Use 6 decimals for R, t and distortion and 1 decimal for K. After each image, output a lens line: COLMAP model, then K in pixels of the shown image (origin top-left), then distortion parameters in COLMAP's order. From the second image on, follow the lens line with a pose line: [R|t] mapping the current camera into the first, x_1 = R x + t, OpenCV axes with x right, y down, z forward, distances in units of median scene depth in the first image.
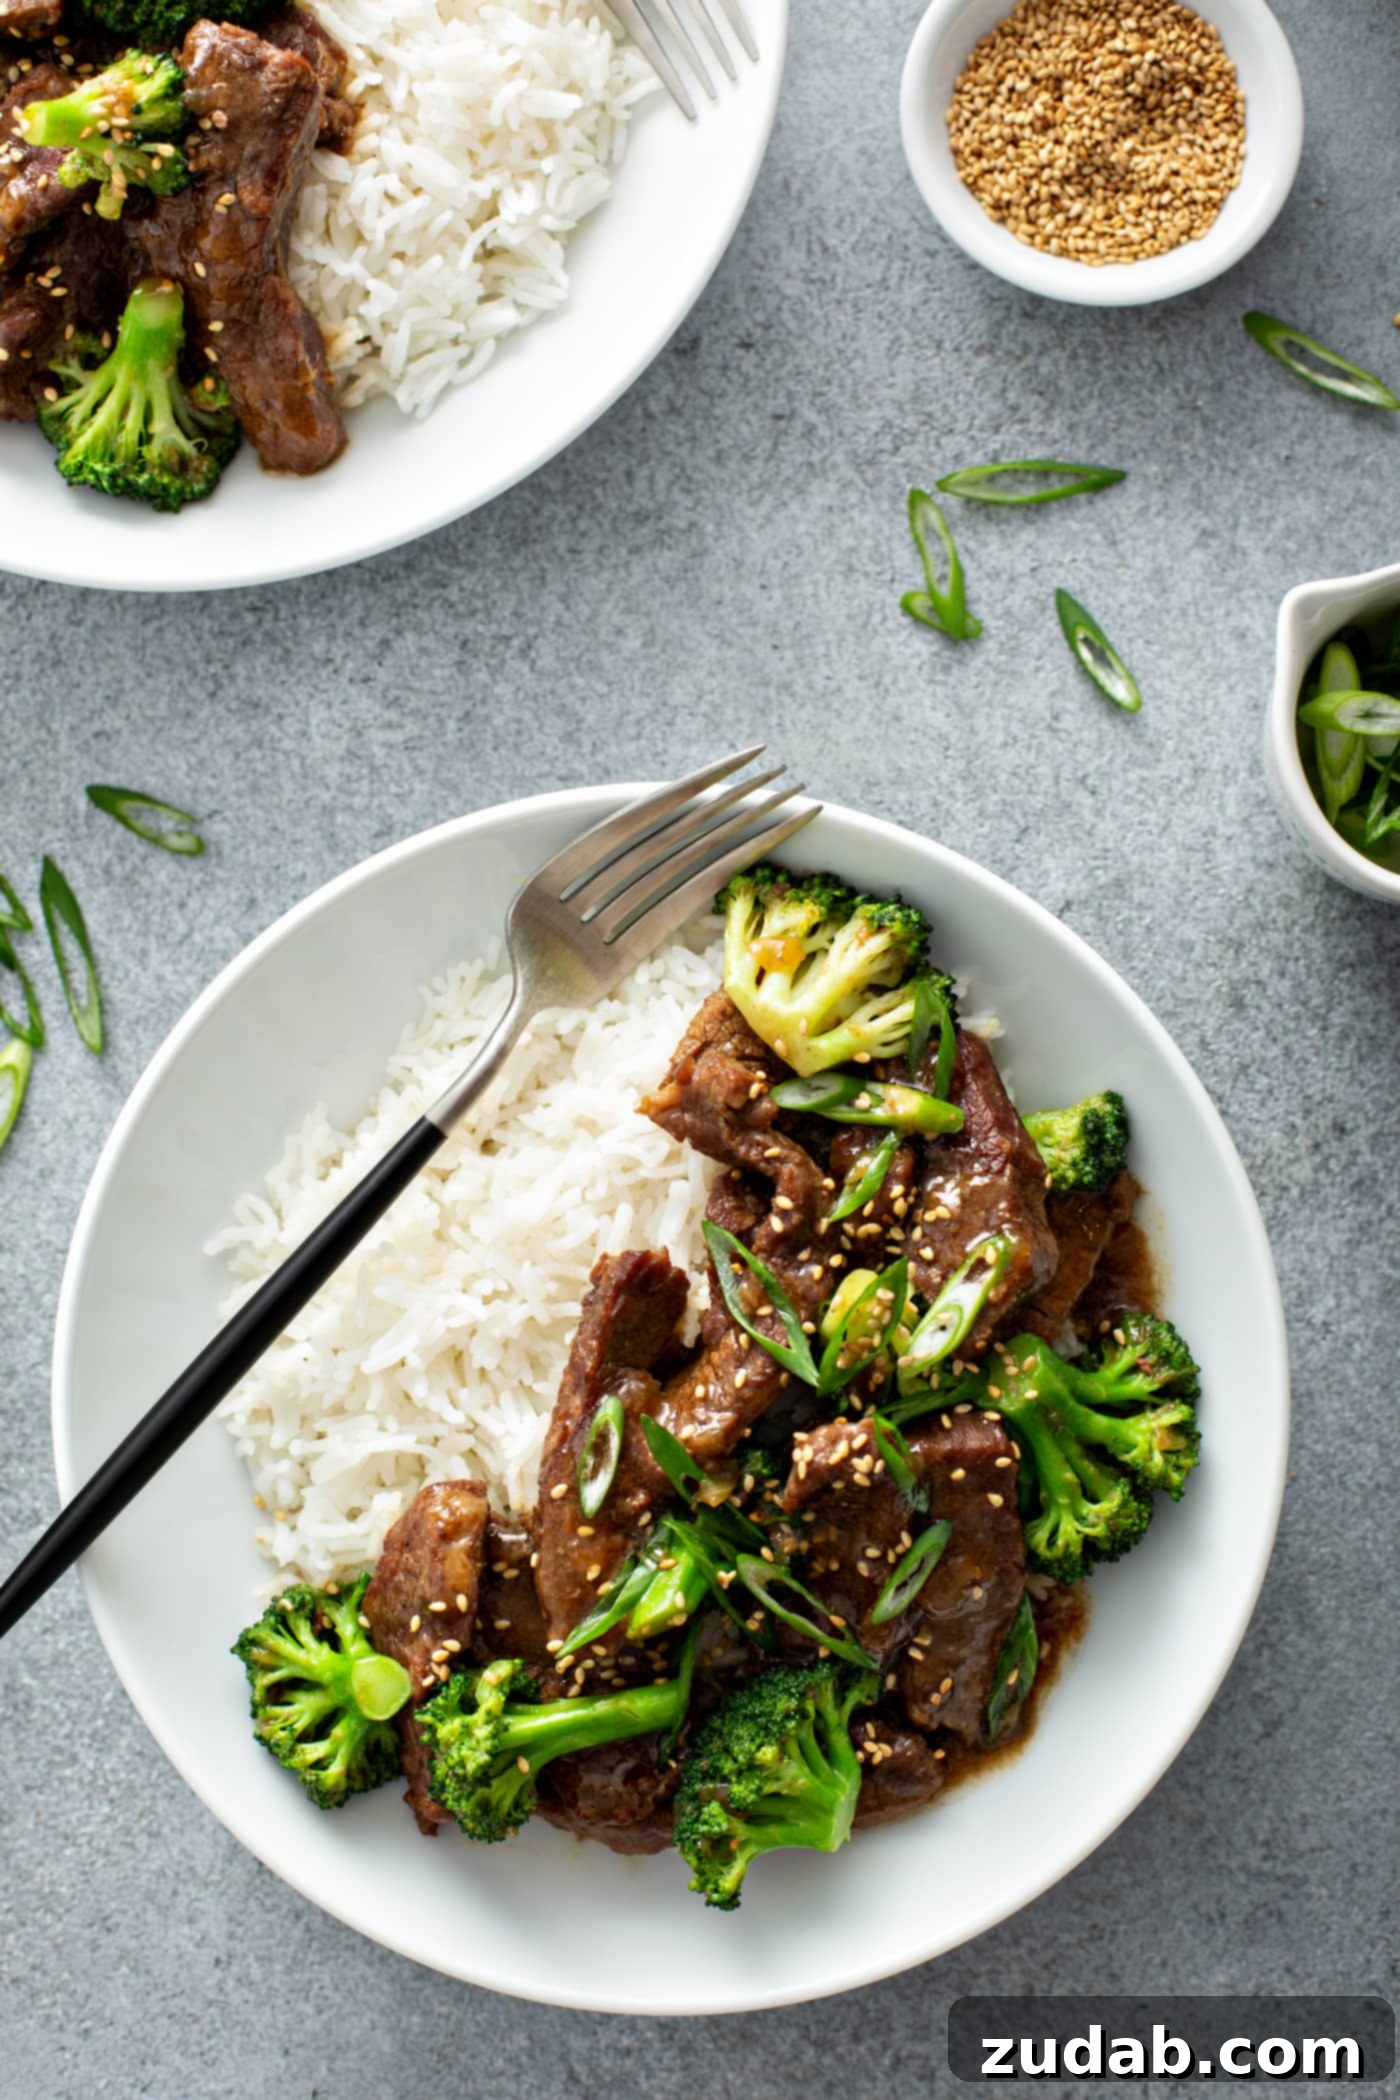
lens RADIAL K [[3225.6, 0, 700.0], [0, 3225.6, 1050.0], [0, 0, 1]] dist [-0.191221, 0.075695]
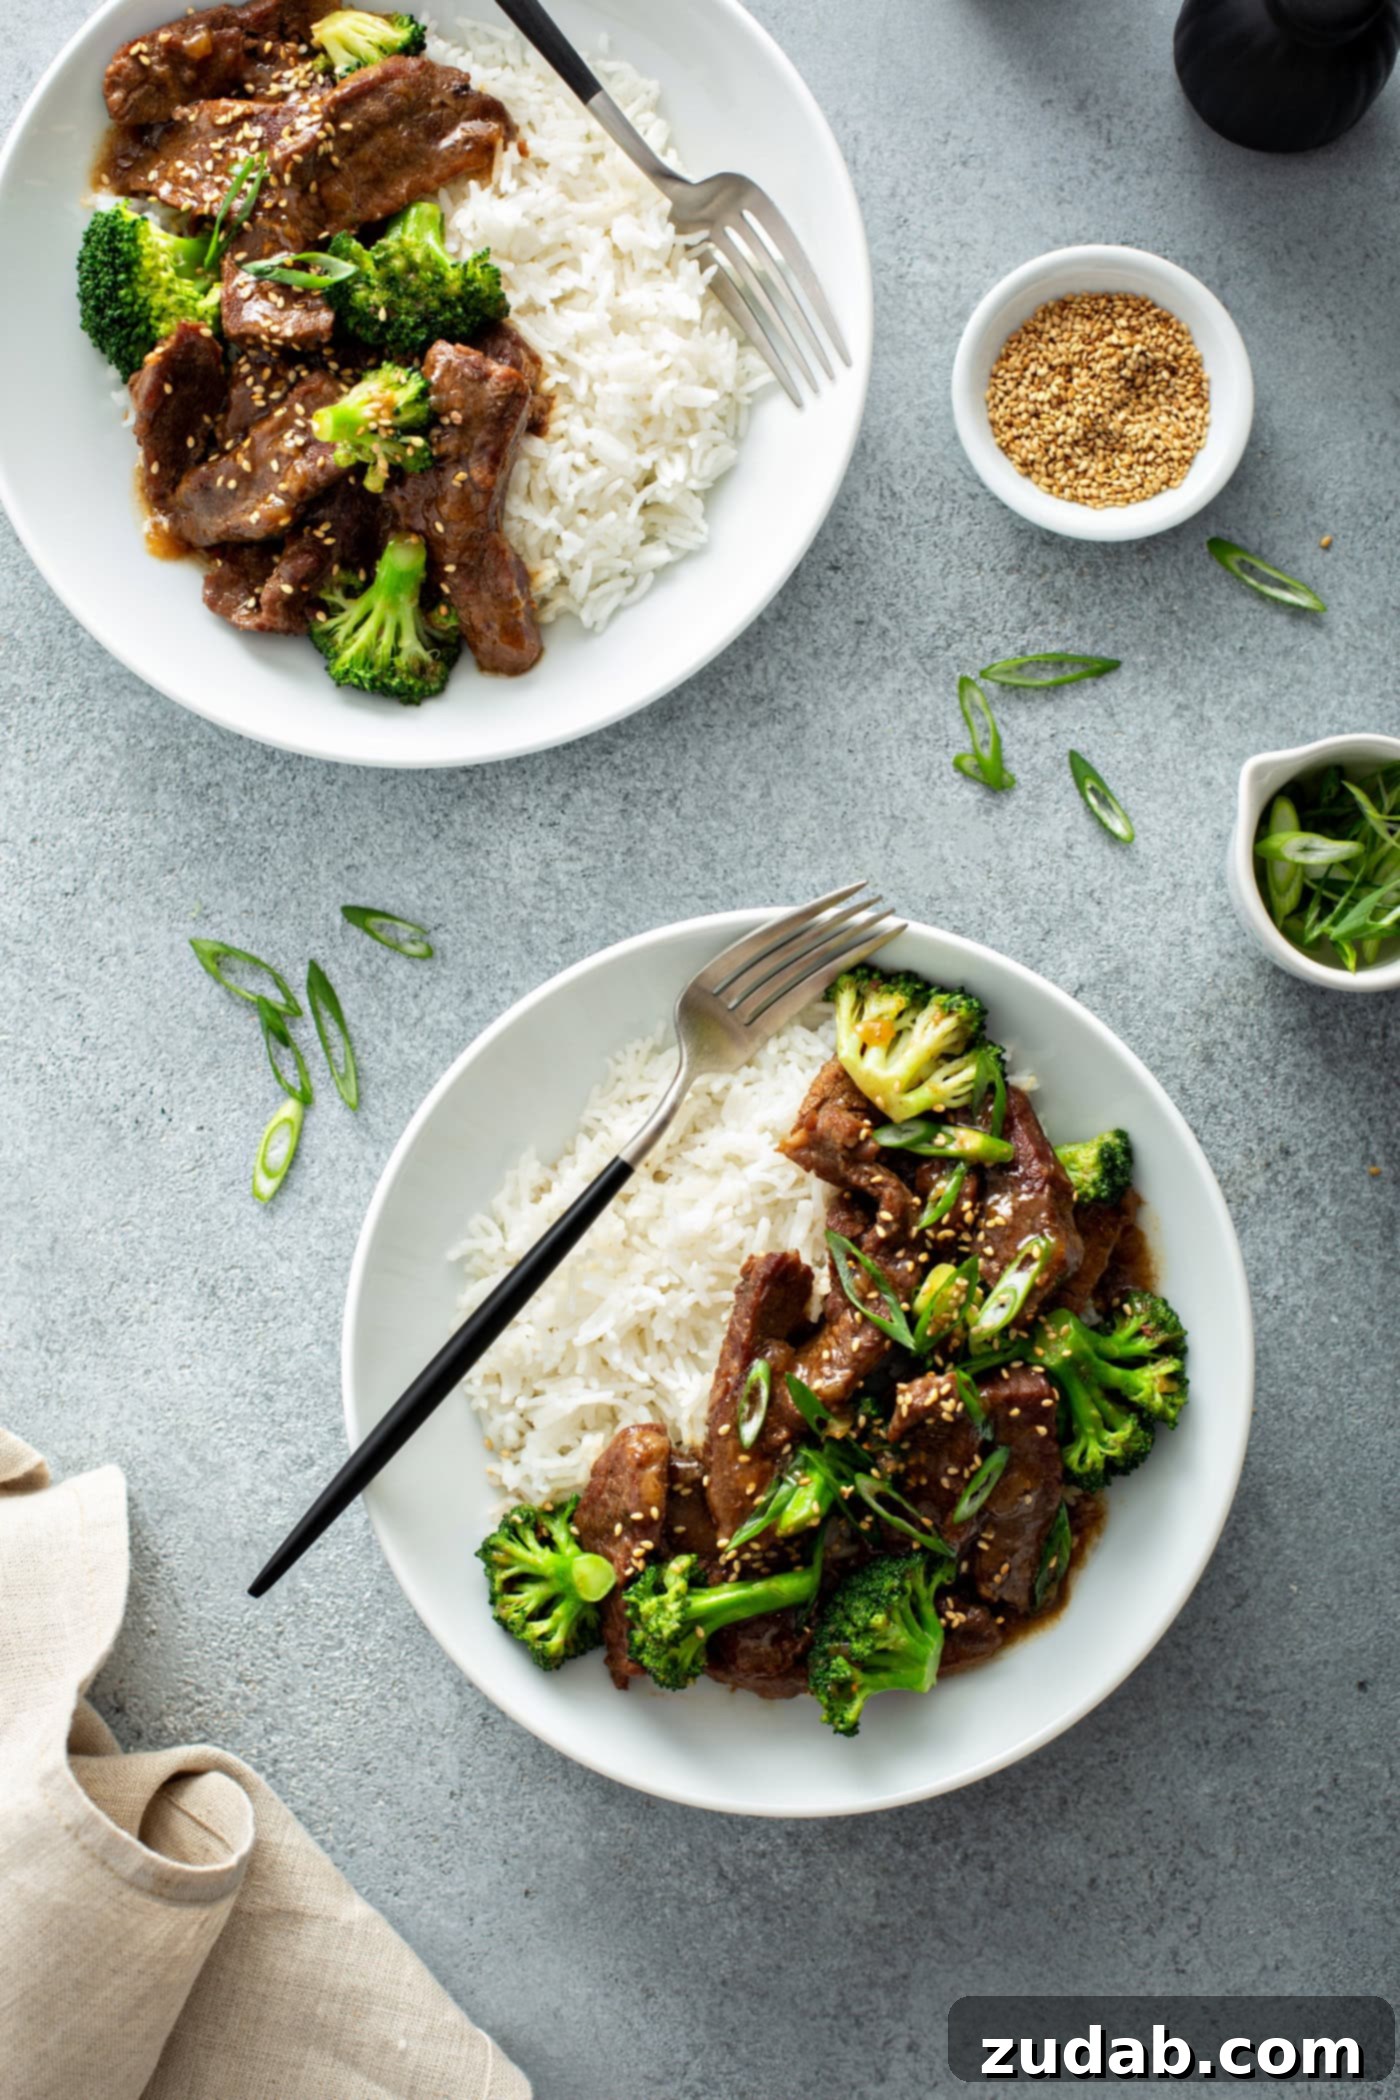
lens RADIAL K [[3174.0, 0, 700.0], [0, 3174.0, 1050.0], [0, 0, 1]] dist [-0.172460, 0.057973]
pose [[0.999474, -0.013719, 0.029377, -0.084552], [0.013514, 0.999883, 0.007151, -0.031238], [-0.029472, -0.006751, 0.999543, -0.317385]]
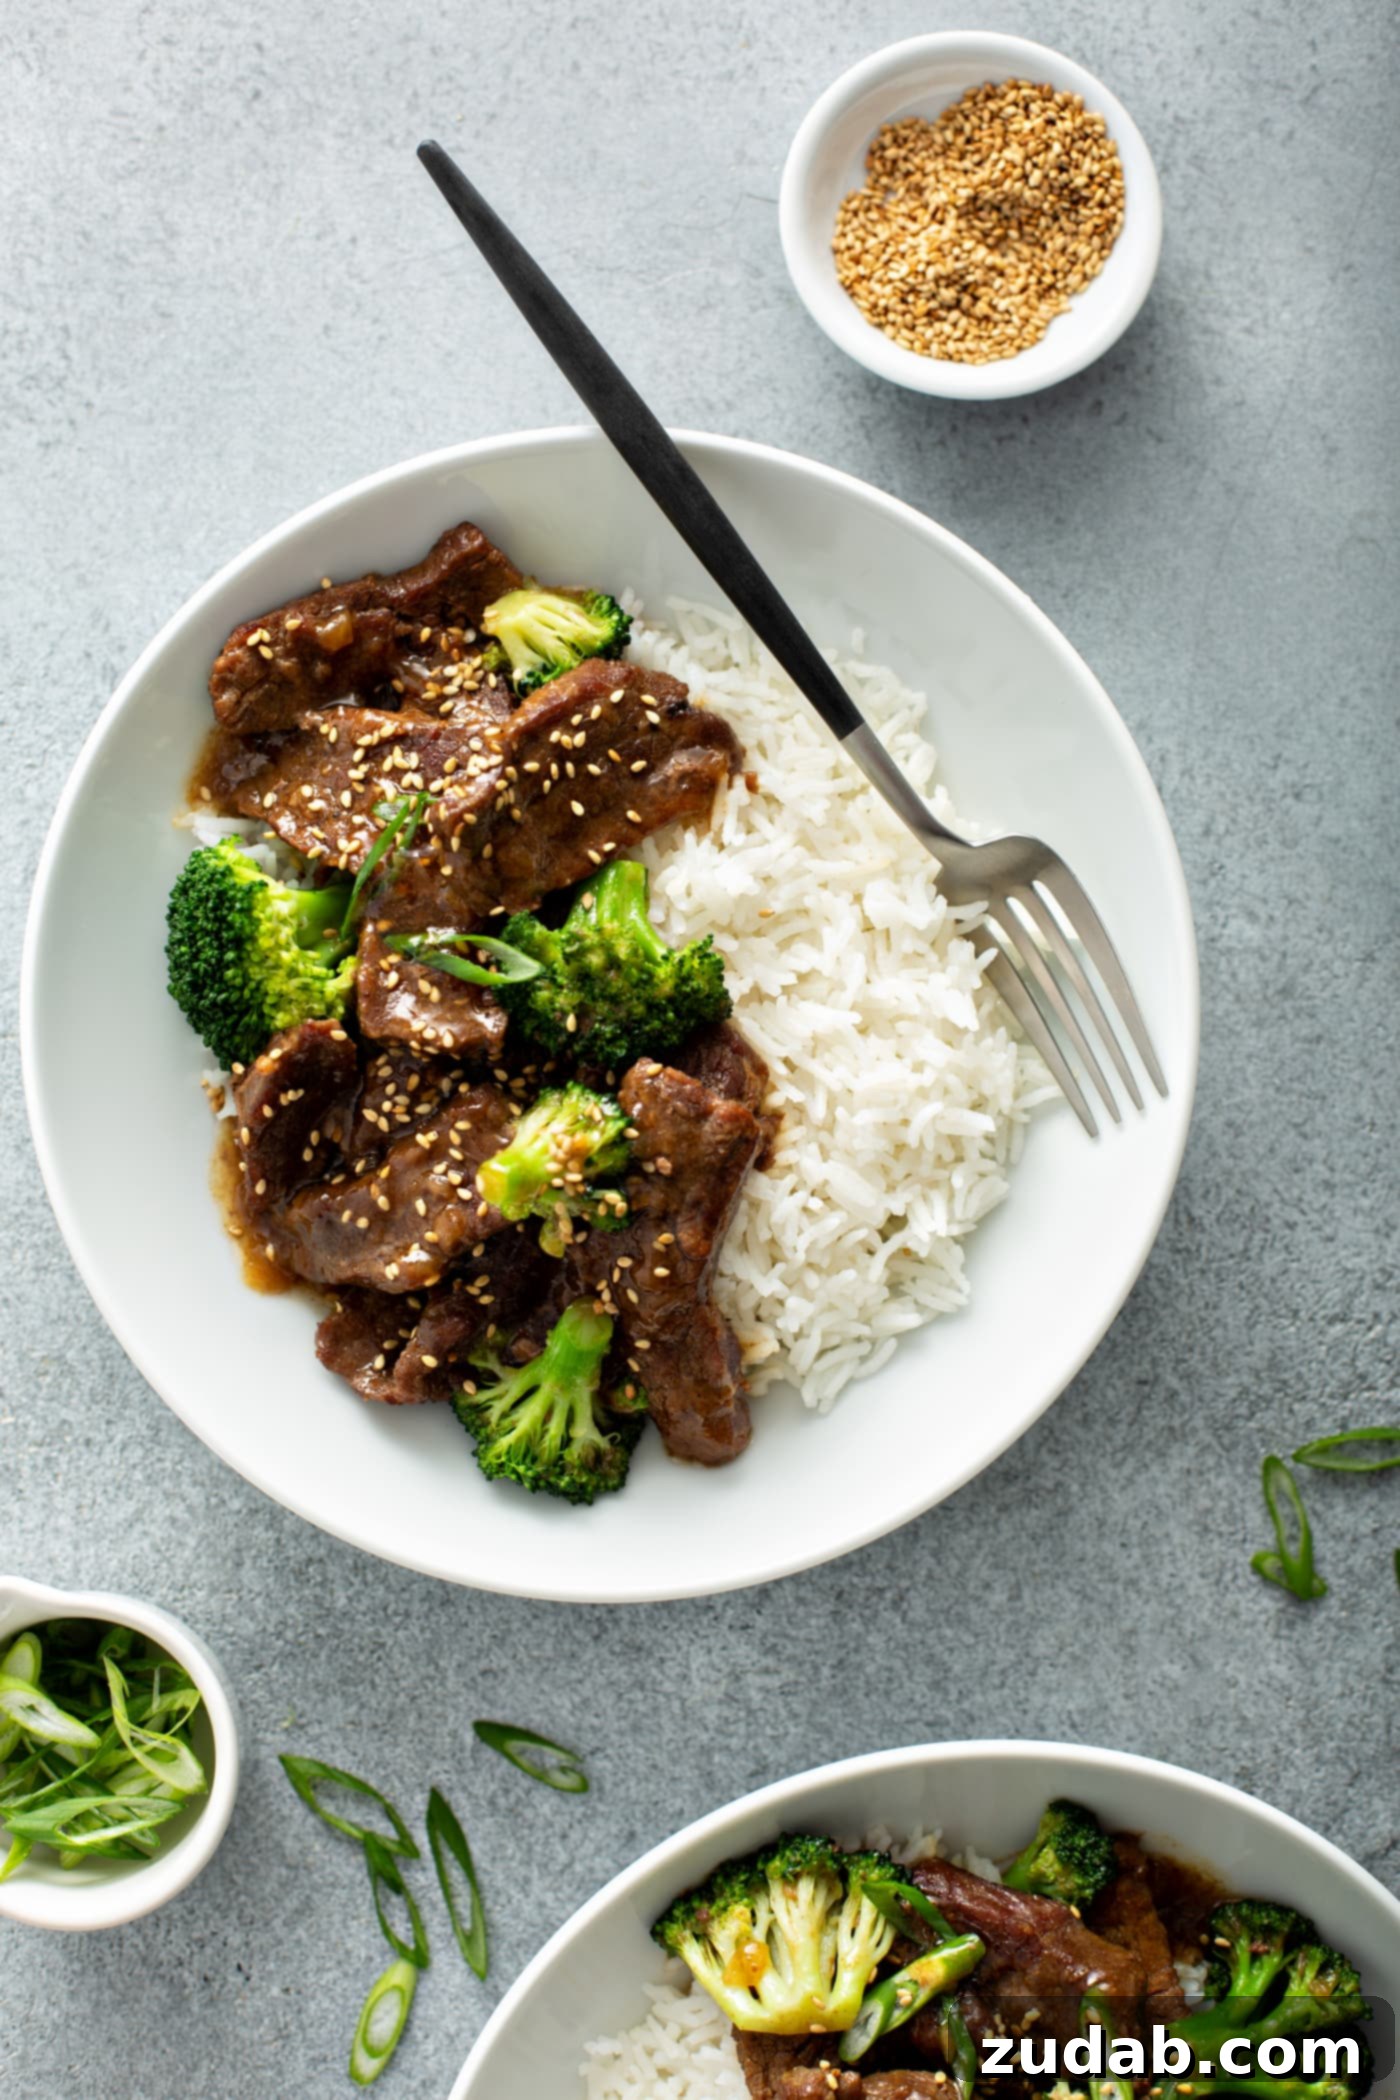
lens RADIAL K [[3225.6, 0, 700.0], [0, 3225.6, 1050.0], [0, 0, 1]] dist [-0.191221, 0.075695]
pose [[0.998573, 0.027296, 0.045898, -0.175247], [-0.026623, 0.999530, -0.015226, -0.292776], [-0.046292, 0.013982, 0.998830, -0.045696]]
